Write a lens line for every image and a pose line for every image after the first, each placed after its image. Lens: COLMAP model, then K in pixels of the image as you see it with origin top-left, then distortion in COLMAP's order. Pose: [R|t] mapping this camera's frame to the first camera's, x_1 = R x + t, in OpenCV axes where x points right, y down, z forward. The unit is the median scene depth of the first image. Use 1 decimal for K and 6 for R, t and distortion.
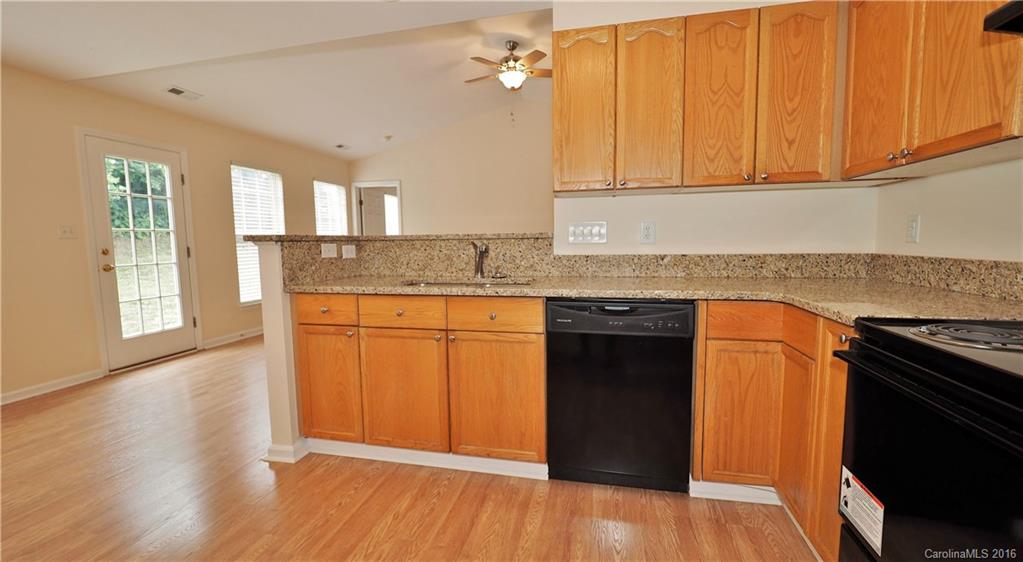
lens RADIAL K [[419.7, 0, 512.4], [0, 419.7, 275.9], [0, 0, 1]] dist [-0.009444, -0.000222]
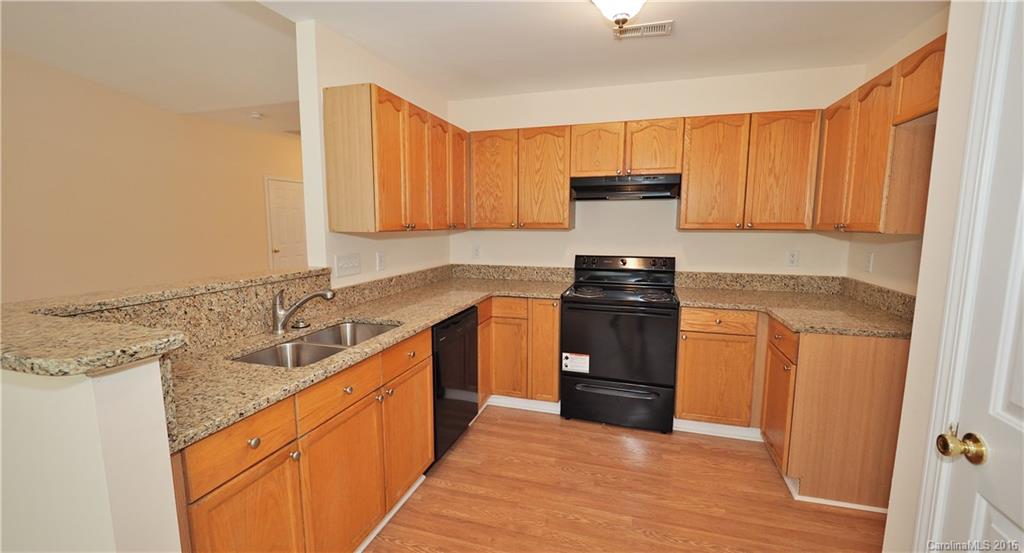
lens RADIAL K [[420.3, 0, 512.4], [0, 420.3, 272.2], [0, 0, 1]] dist [-0.010260, -0.000205]
pose [[0.075097, -0.103102, 0.991832, -1.012571], [0.084879, 0.991692, 0.096660, -0.182992], [-0.993557, 0.076927, 0.083225, 0.612151]]
